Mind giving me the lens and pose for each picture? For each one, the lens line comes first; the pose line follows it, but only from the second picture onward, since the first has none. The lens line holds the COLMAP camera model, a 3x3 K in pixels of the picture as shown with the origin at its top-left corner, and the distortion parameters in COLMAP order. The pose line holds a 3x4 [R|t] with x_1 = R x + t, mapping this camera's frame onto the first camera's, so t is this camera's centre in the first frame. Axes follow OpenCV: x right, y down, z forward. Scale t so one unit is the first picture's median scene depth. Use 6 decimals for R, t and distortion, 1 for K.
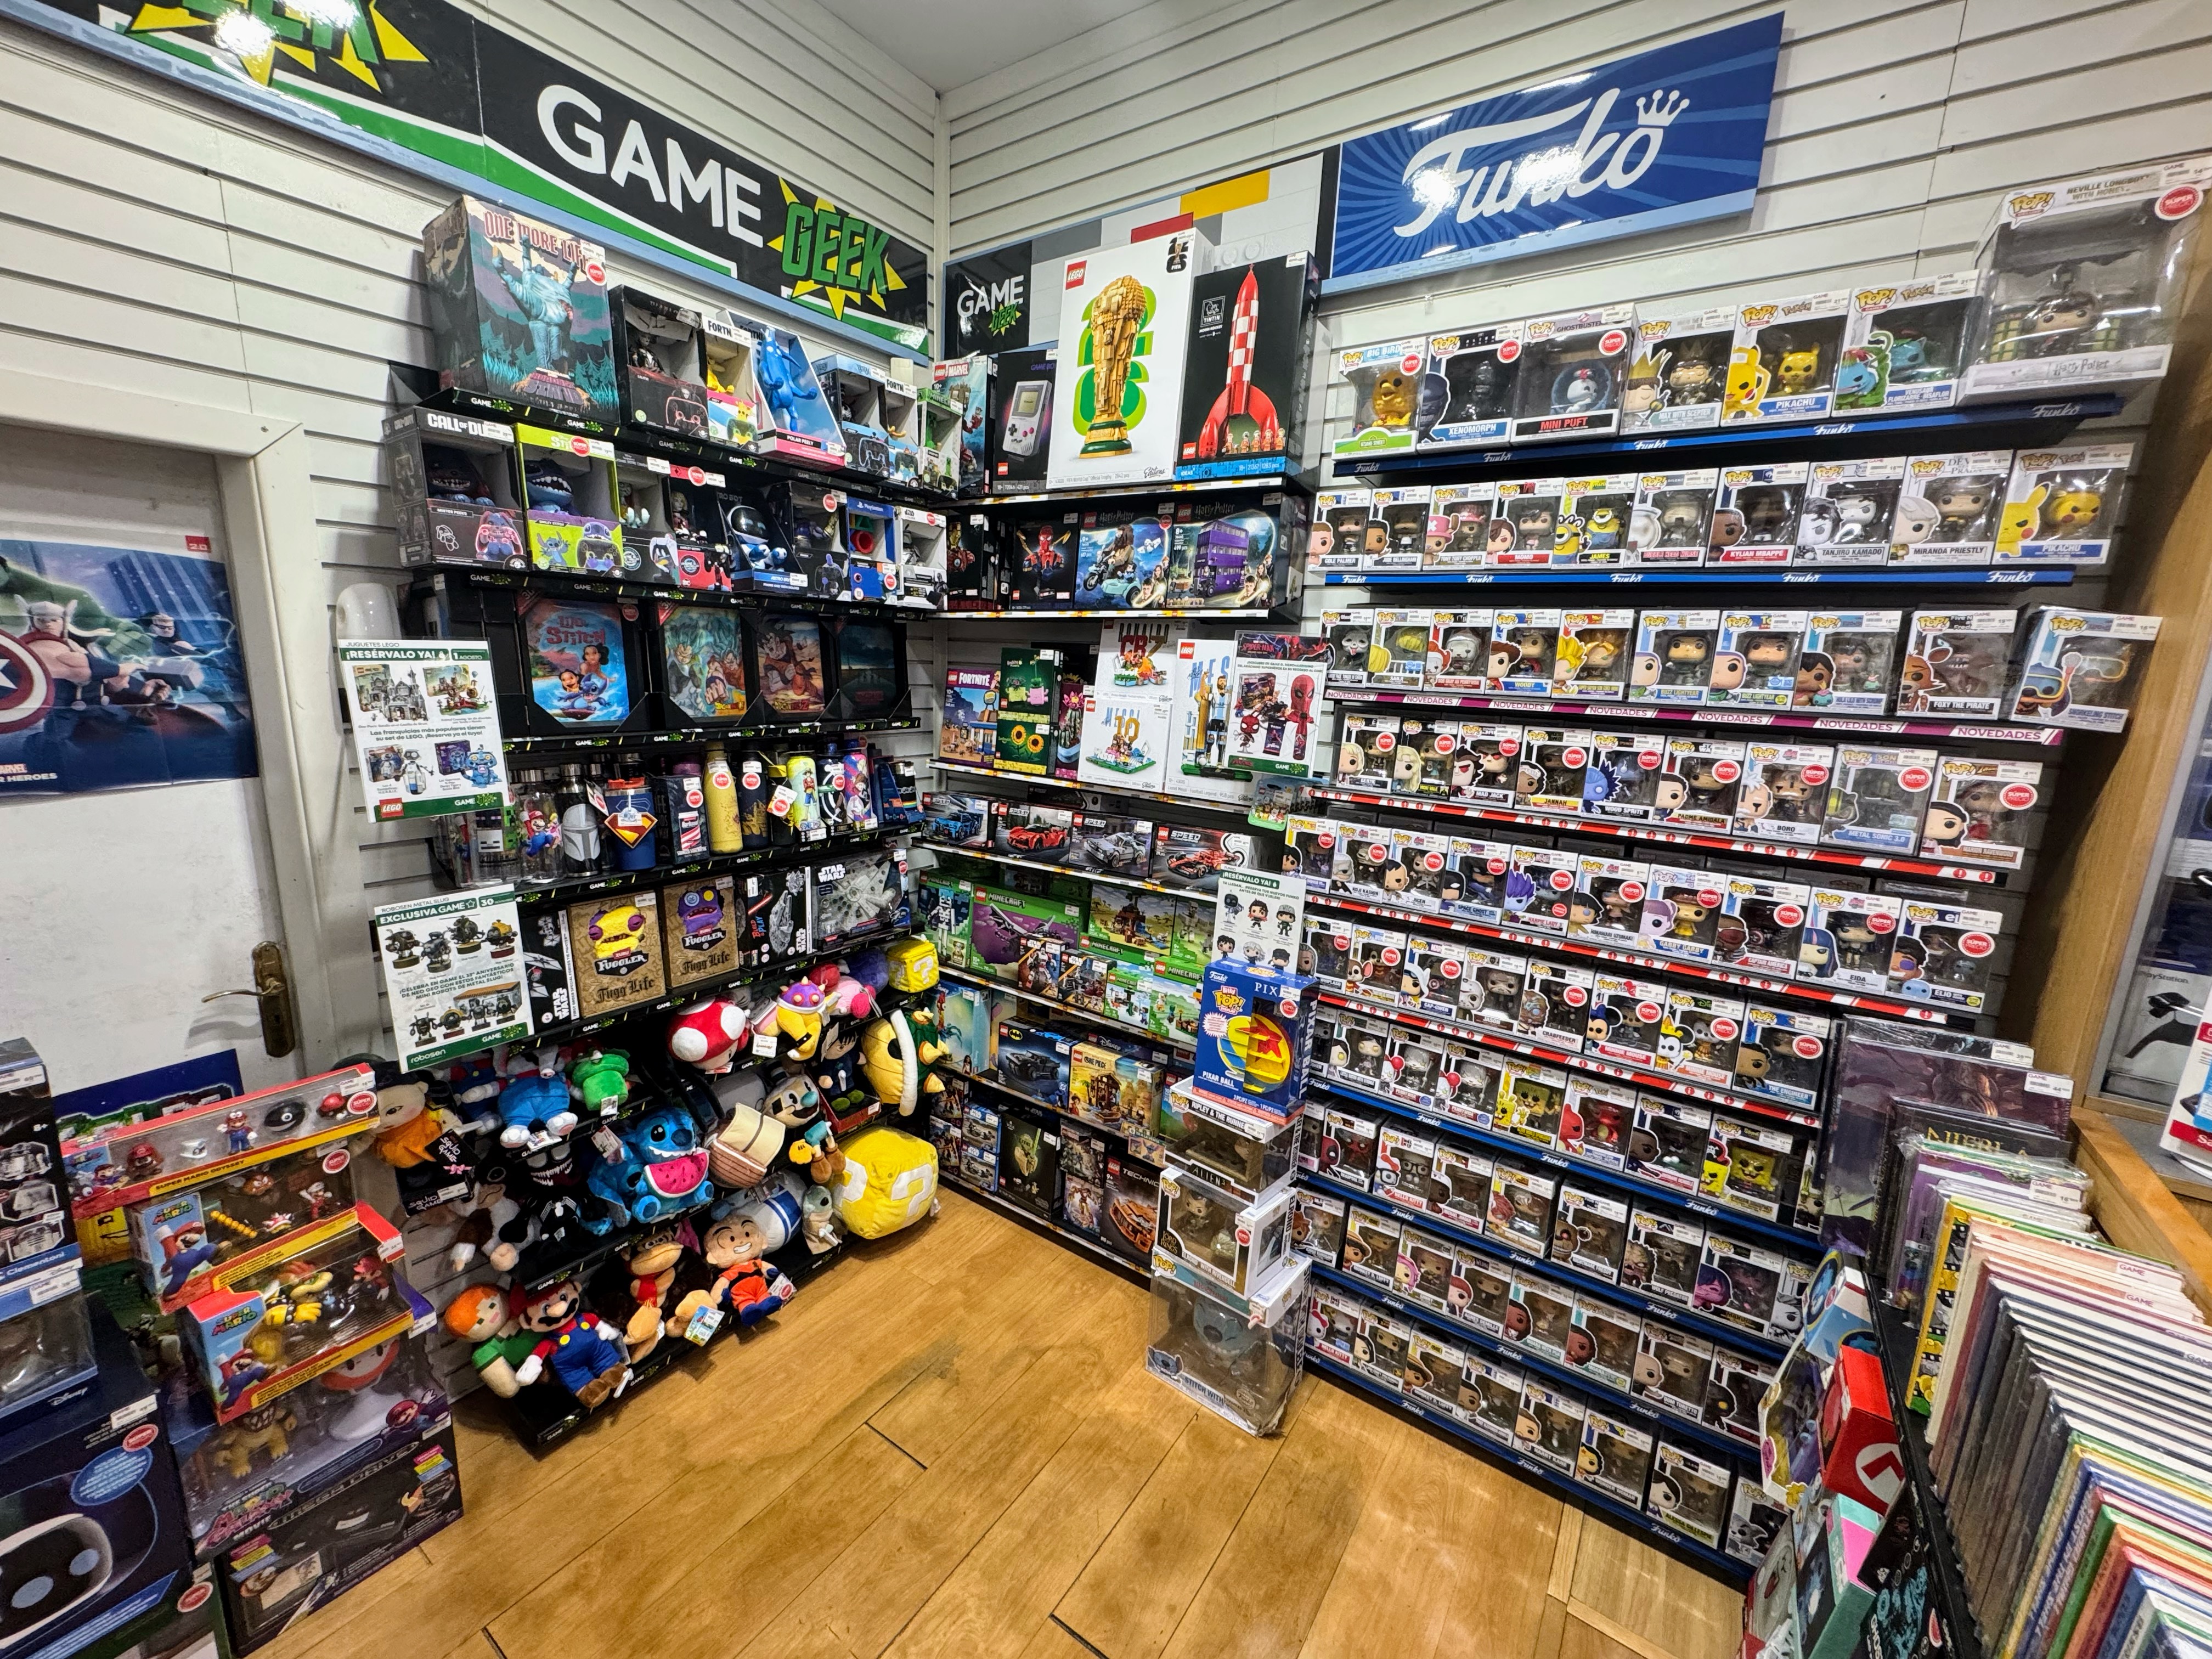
lens RADIAL K [[886.5, 0, 1103.2], [0, 886.5, 830.0], [0, 0, 1]] dist [-0.004255, 0.000654]
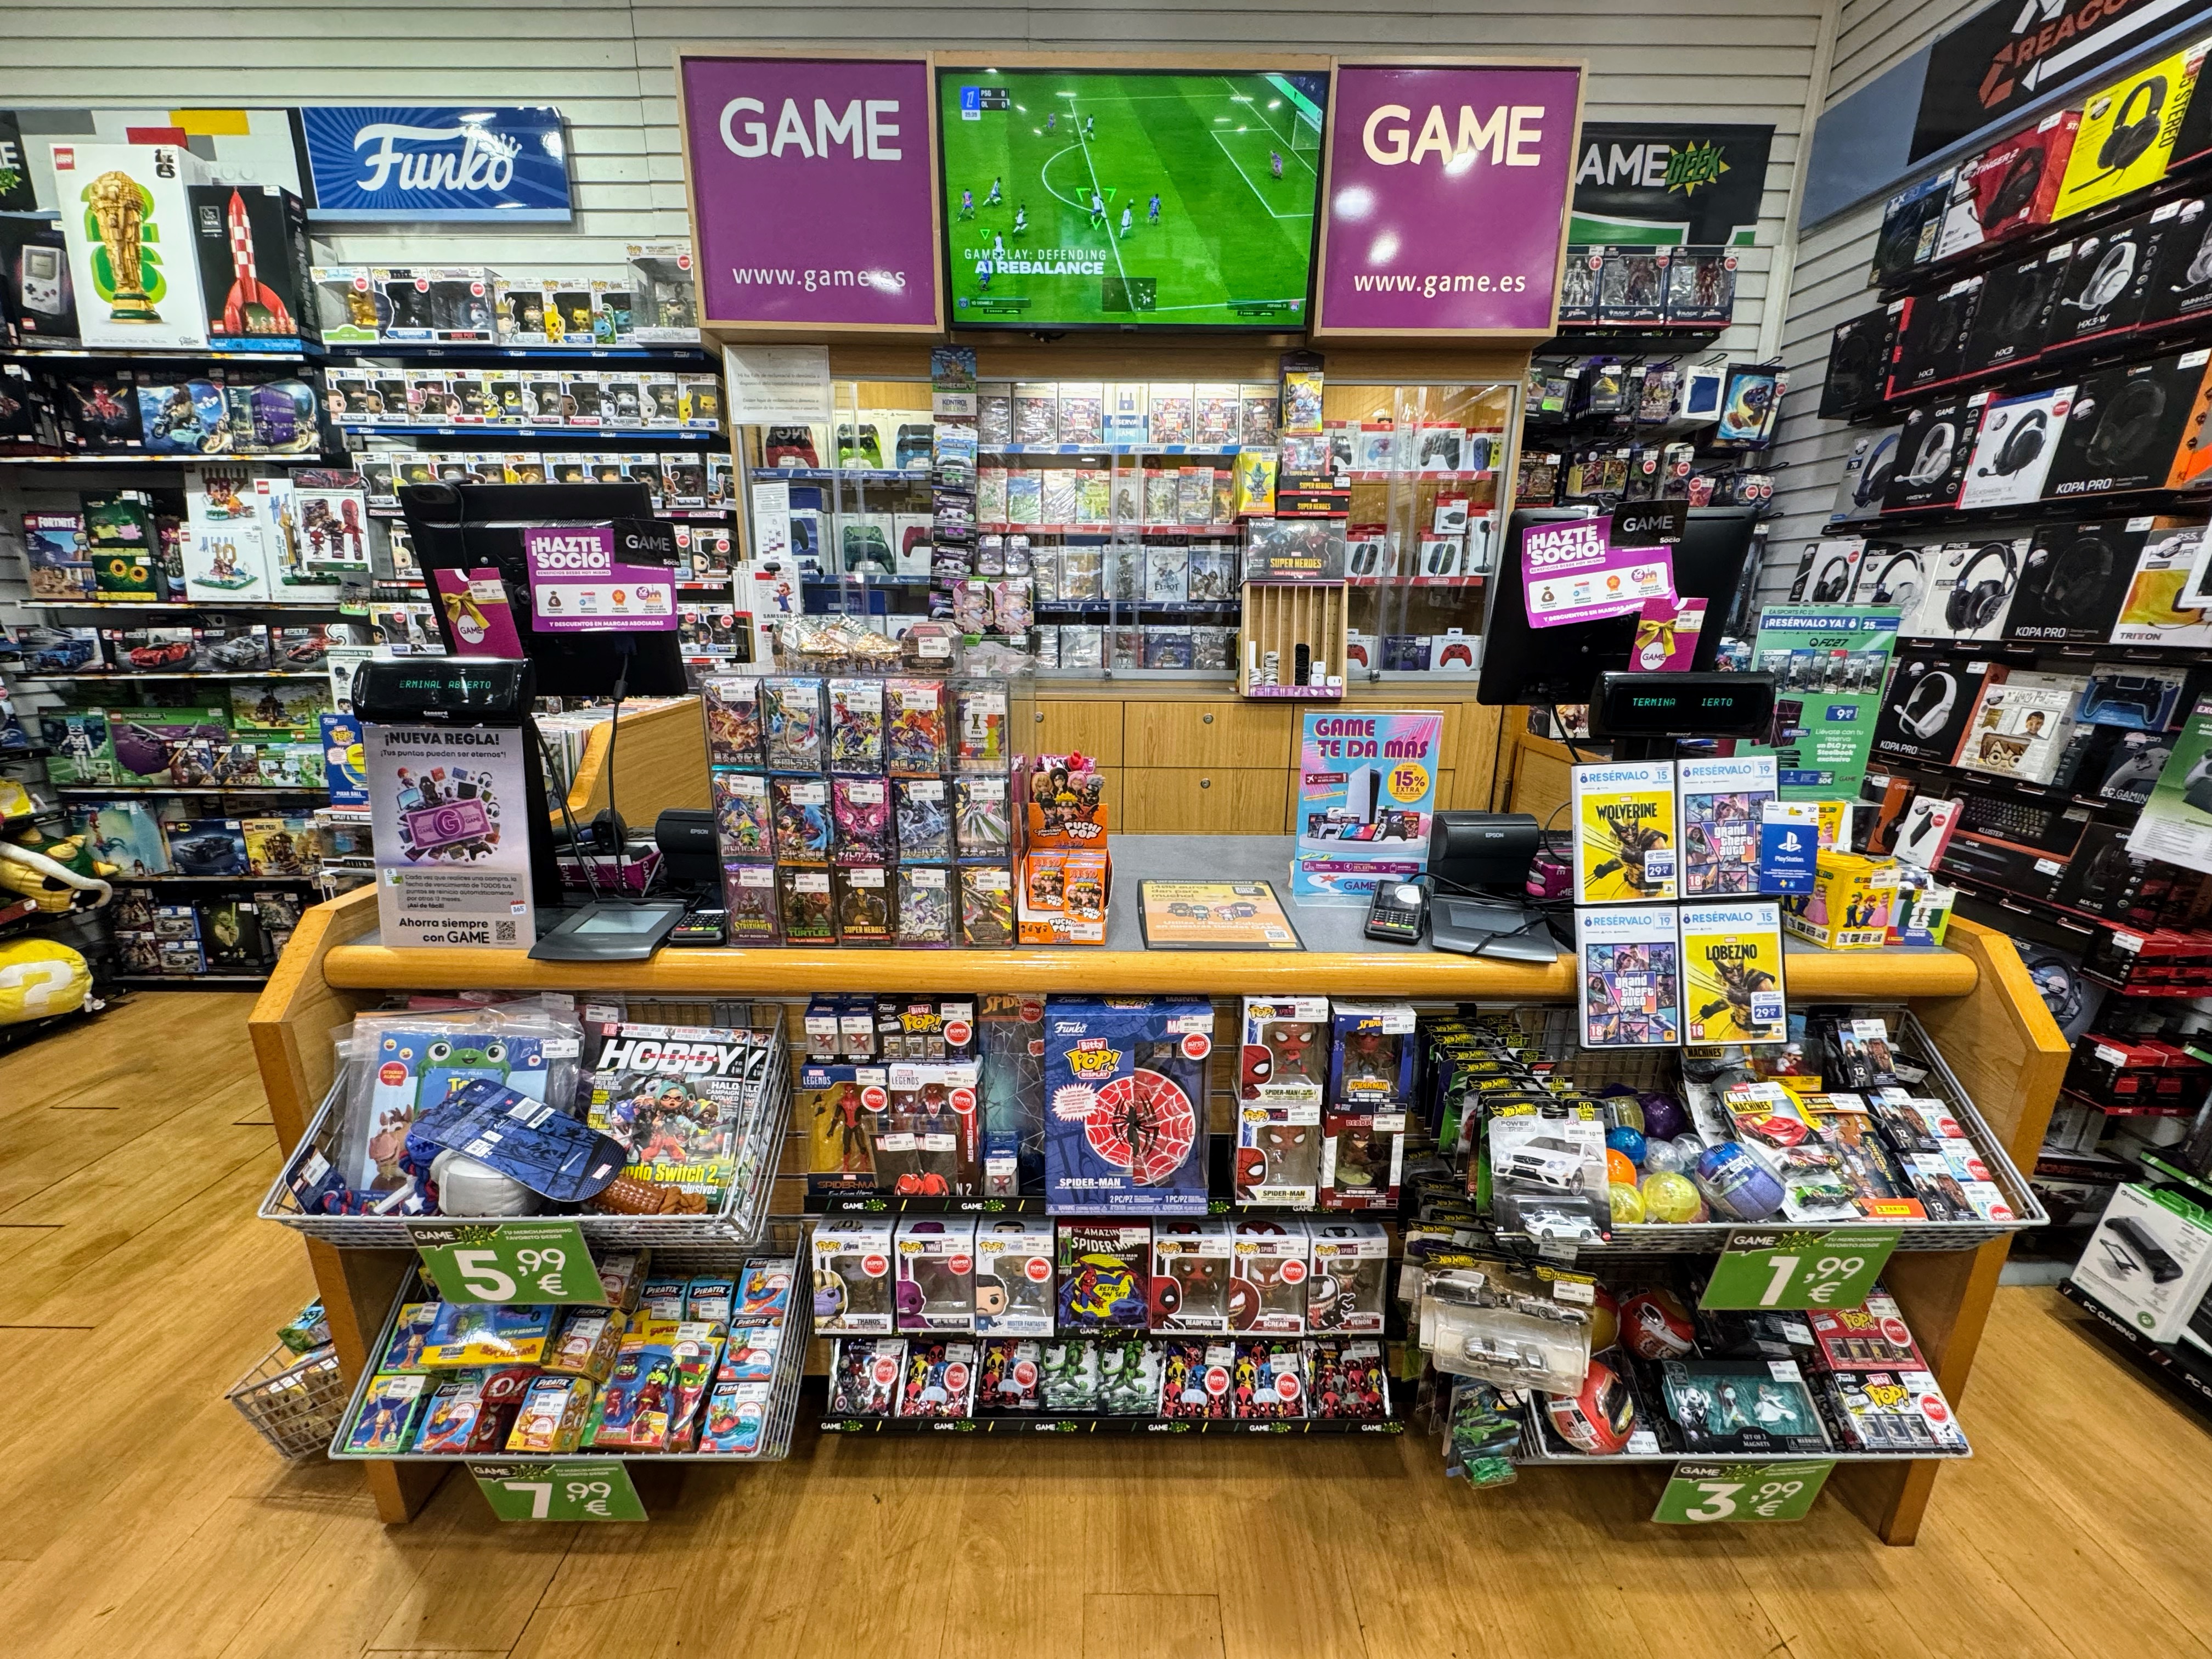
lens RADIAL K [[886.5, 0, 1103.2], [0, 886.5, 830.0], [0, 0, 1]] dist [-0.004255, 0.000654]
pose [[0.820671, -0.177285, 0.543203, 0.317080], [0.135880, 0.983930, 0.115837, 0.313798], [-0.555010, -0.021254, 0.831572, -0.785689]]
